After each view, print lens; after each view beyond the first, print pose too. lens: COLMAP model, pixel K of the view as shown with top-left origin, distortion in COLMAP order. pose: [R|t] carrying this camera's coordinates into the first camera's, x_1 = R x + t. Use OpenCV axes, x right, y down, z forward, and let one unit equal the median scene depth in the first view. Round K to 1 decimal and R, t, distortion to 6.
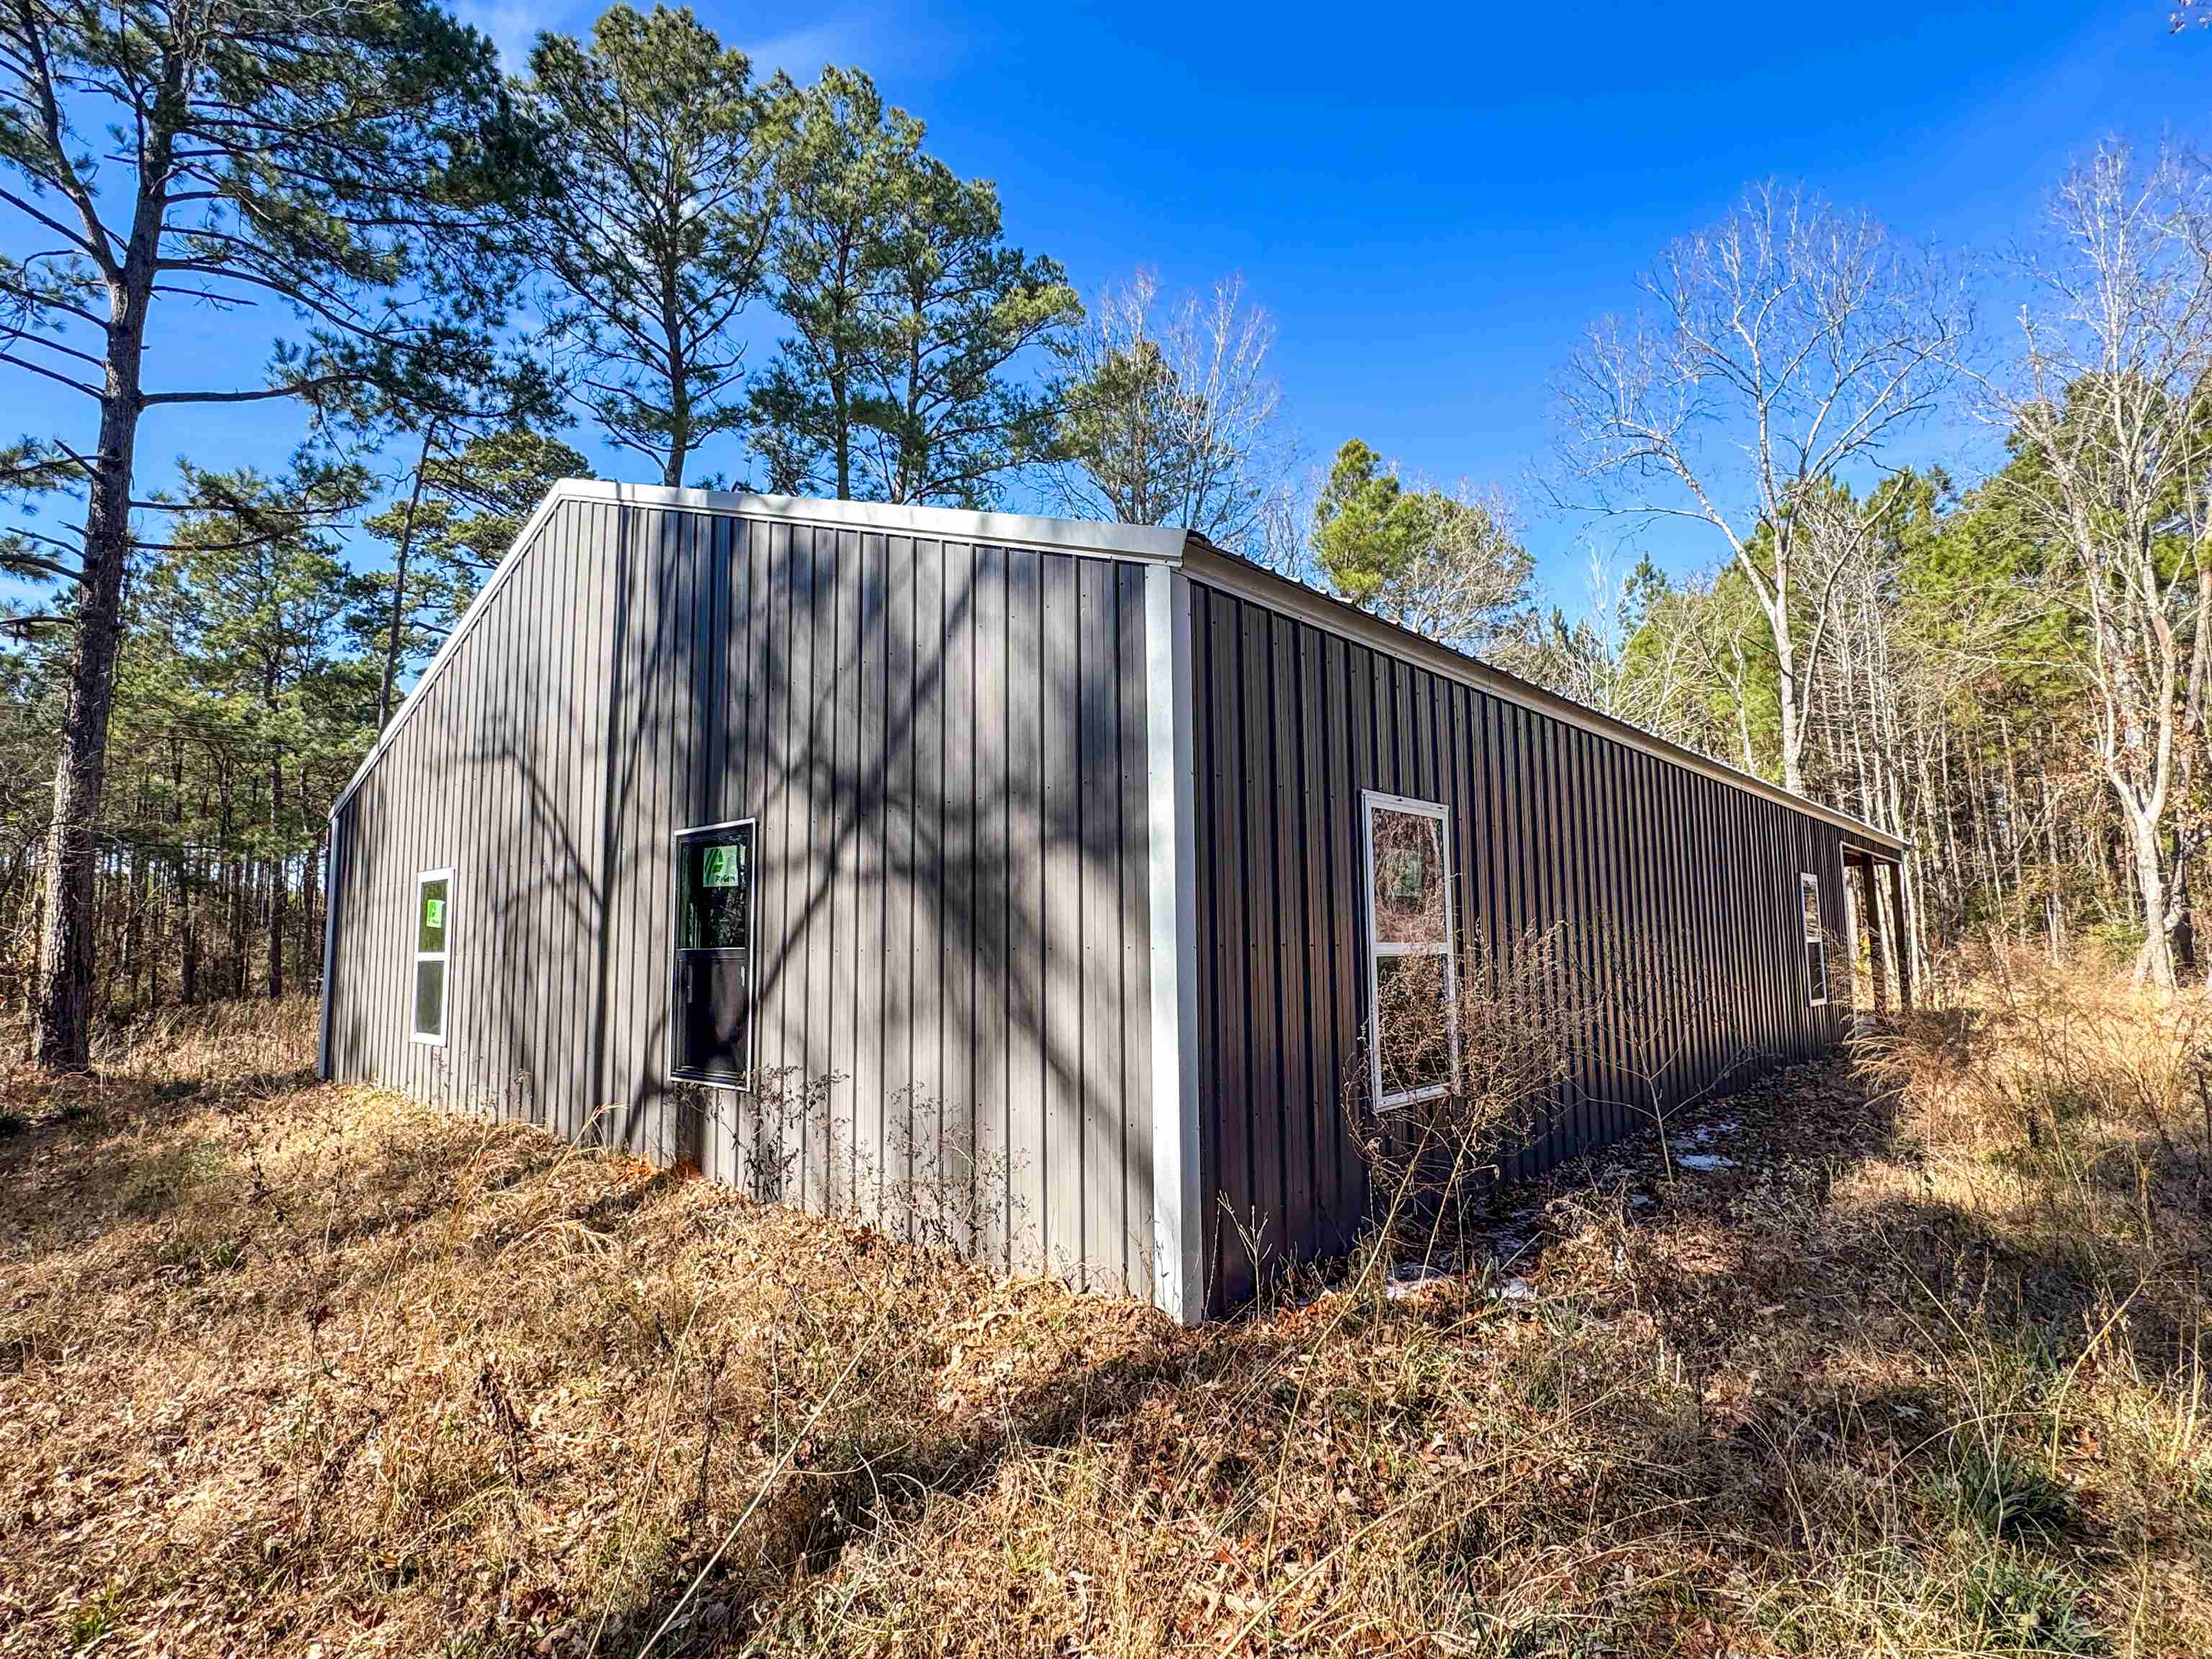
lens RADIAL K [[1112.1, 0, 1106.7], [0, 1112.1, 831.2], [0, 0, 1]] dist [-0.000228, -0.002224]
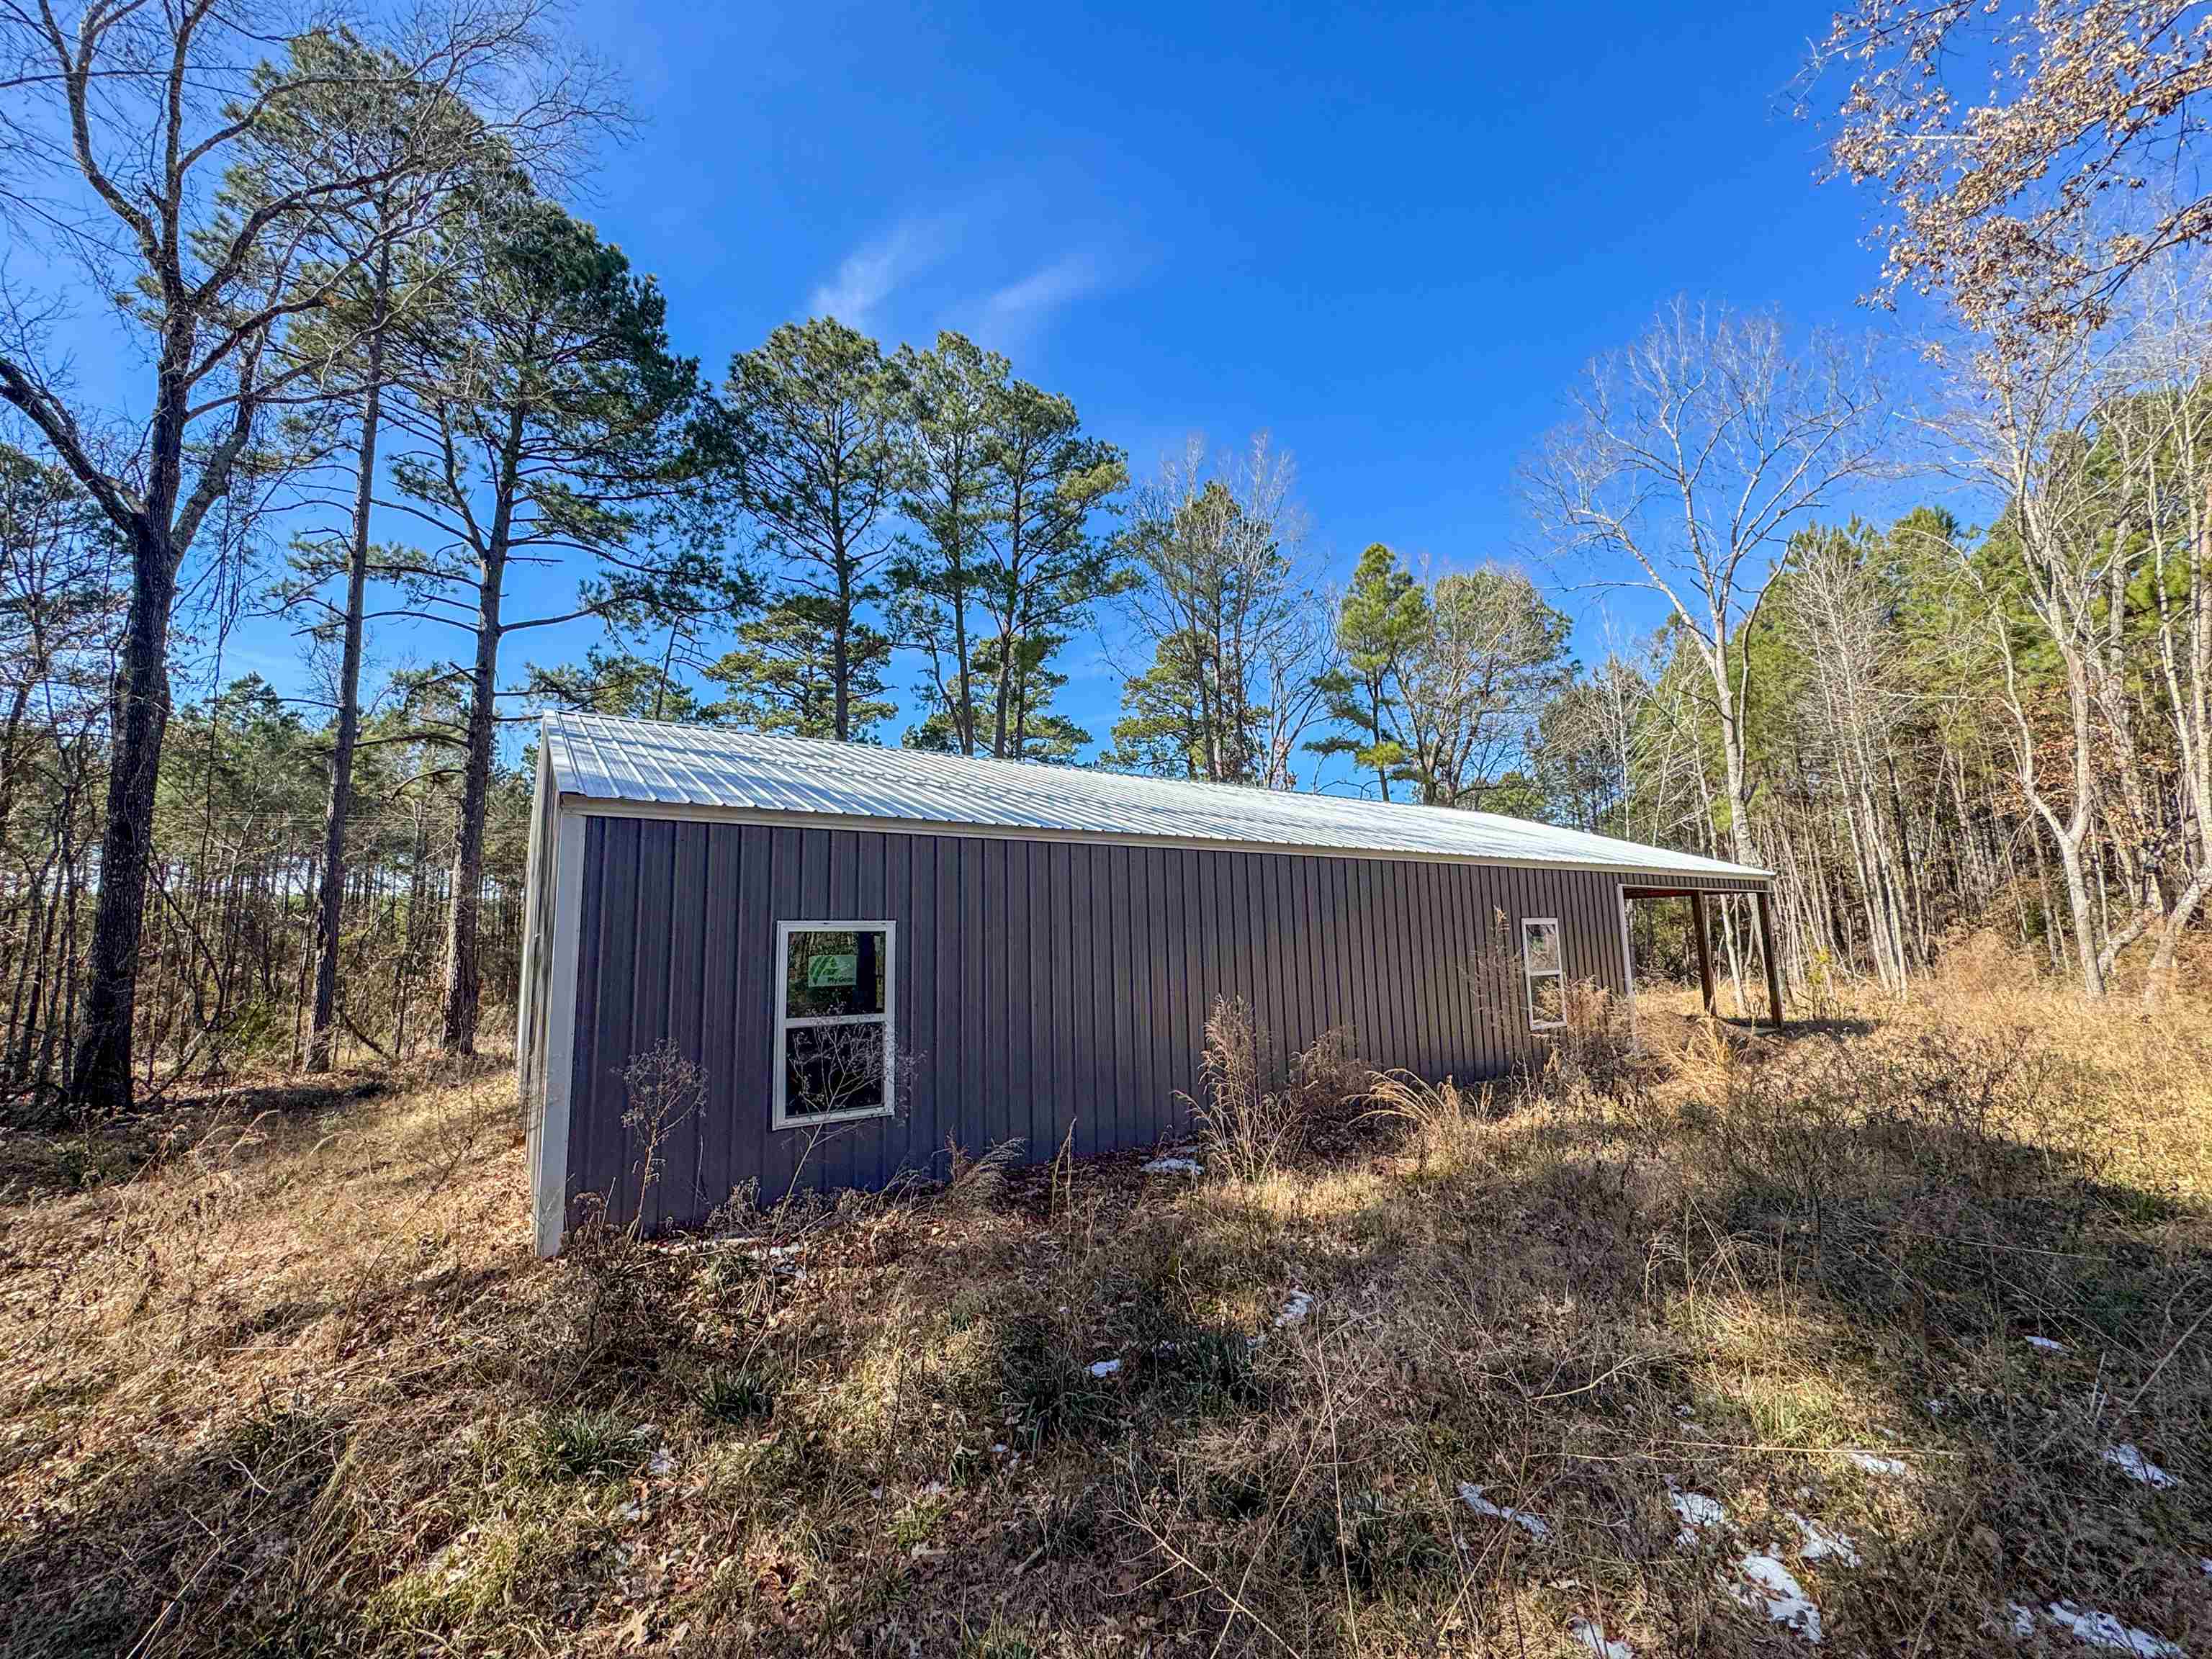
lens RADIAL K [[882.2, 0, 1105.7], [0, 882.2, 827.6], [0, 0, 1]] dist [-0.000902, -0.000450]
pose [[0.972354, -0.042903, -0.229535, 0.233845], [0.036367, 0.998806, -0.032631, -0.026965], [0.230660, 0.023381, 0.972753, -0.026582]]
